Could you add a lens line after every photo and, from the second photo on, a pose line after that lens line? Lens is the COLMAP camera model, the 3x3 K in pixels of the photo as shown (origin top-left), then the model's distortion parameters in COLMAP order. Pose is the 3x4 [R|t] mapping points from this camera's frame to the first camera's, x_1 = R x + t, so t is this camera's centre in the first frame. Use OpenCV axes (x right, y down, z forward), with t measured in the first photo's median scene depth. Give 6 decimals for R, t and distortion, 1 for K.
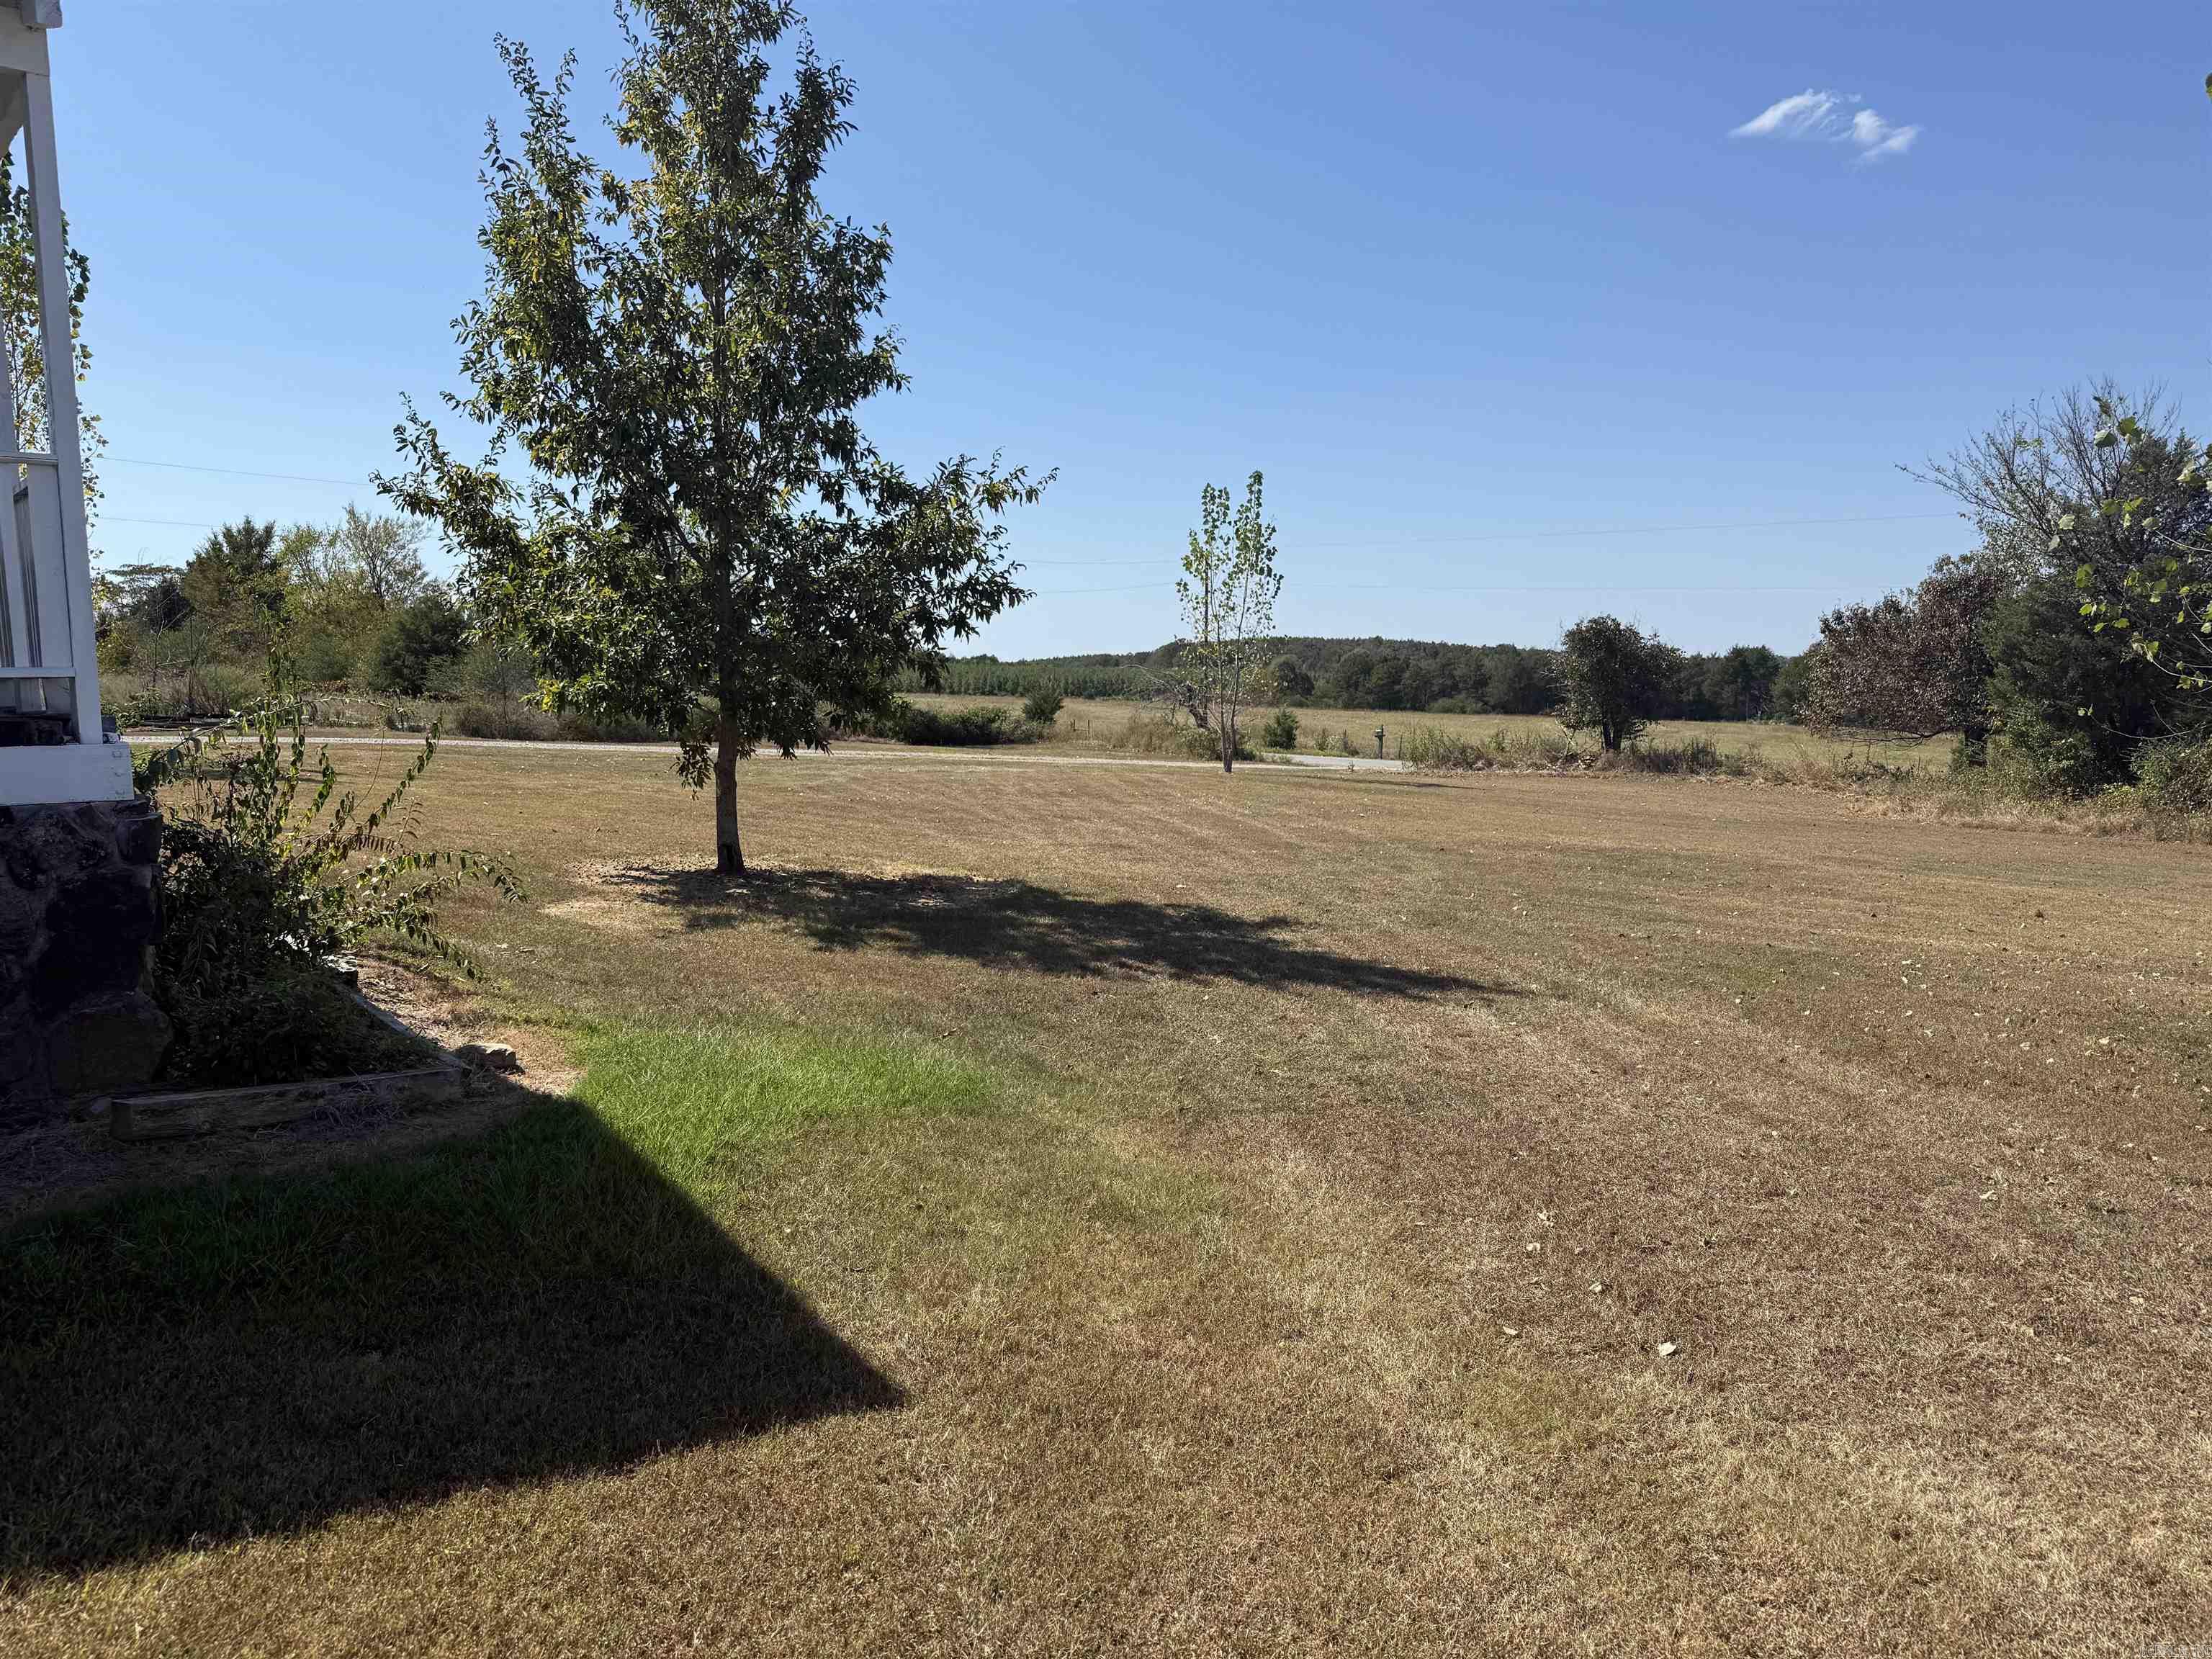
lens RADIAL K [[1541.4, 0, 1096.6], [0, 1541.4, 836.3], [0, 0, 1]] dist [-0.007535, -0.012090]
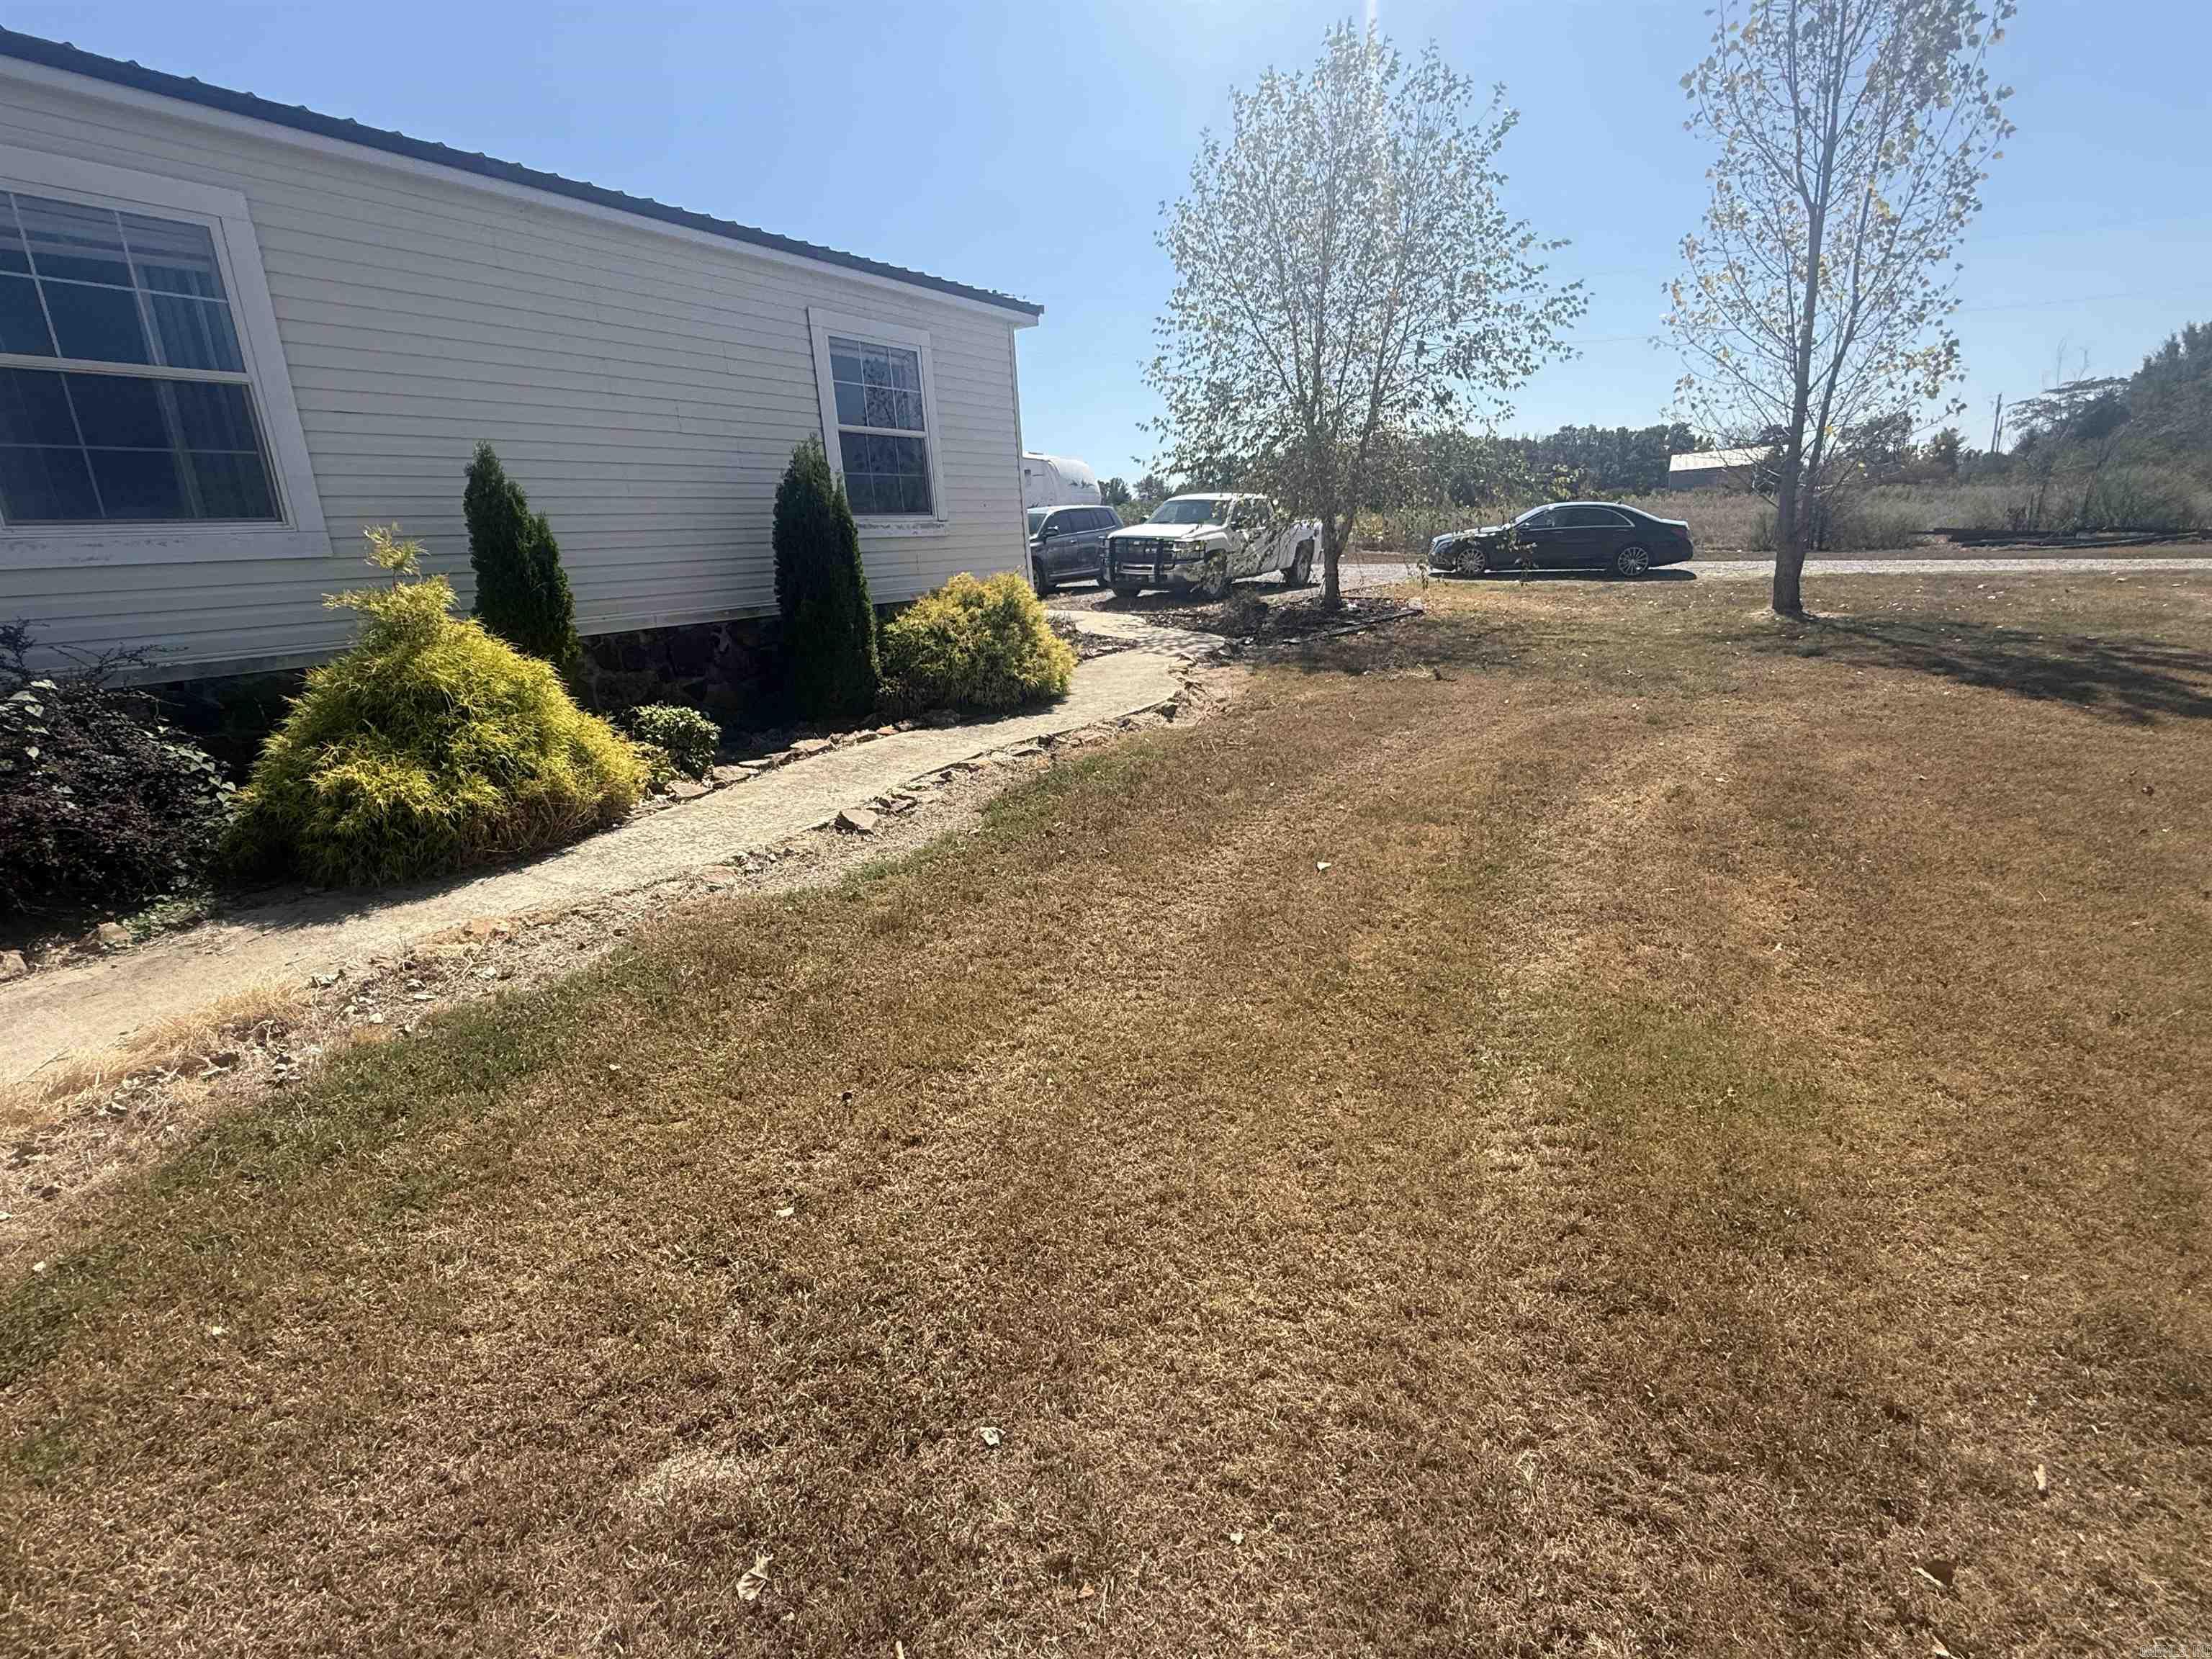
lens RADIAL K [[1054.7, 0, 1093.0], [0, 1054.7, 813.2], [0, 0, 1]] dist [0.002038, 0.000259]
pose [[0.288733, 0.237990, -0.927359, -0.720887], [-0.056807, 0.971164, 0.231545, -0.139335], [0.955723, -0.014175, 0.293927, 1.369920]]
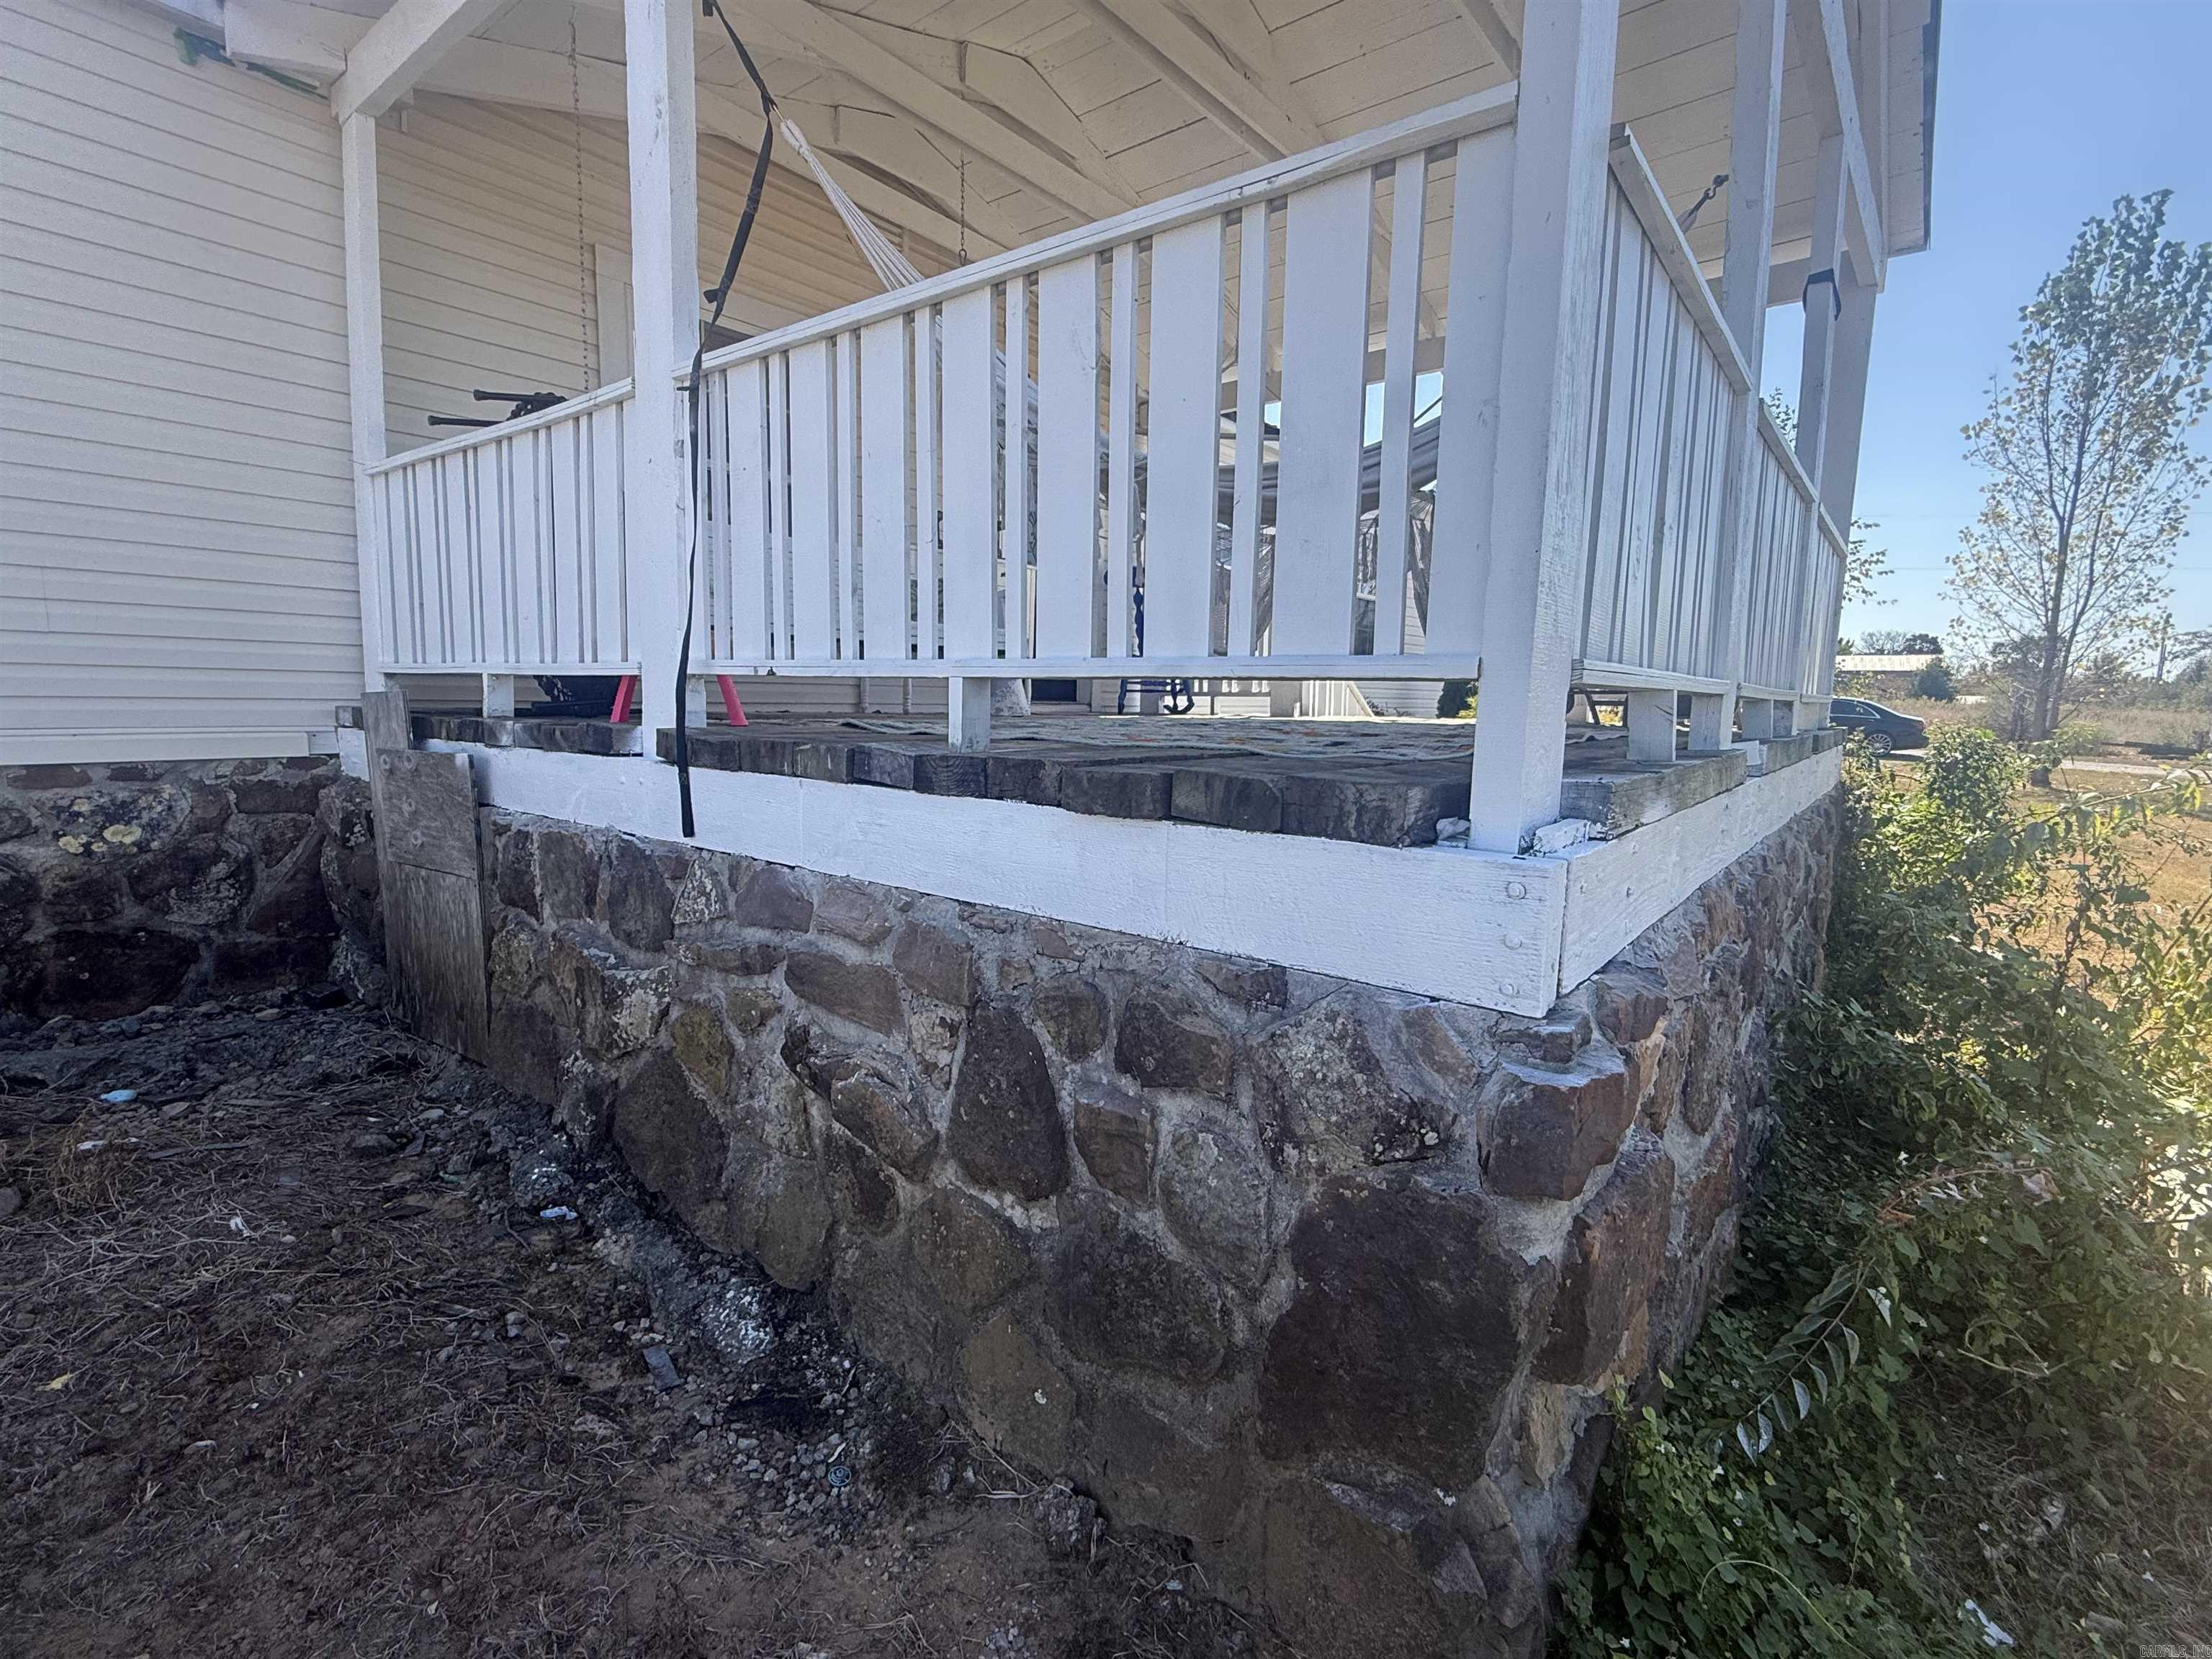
lens RADIAL K [[1054.7, 0, 1118.2], [0, 1054.7, 838.6], [0, 0, 1]] dist [0.002038, 0.000259]
pose [[0.205553, 0.146521, -0.967615, -0.417326], [-0.127290, 0.984332, 0.122012, -0.084701], [0.970333, 0.098088, 0.220983, 0.853567]]
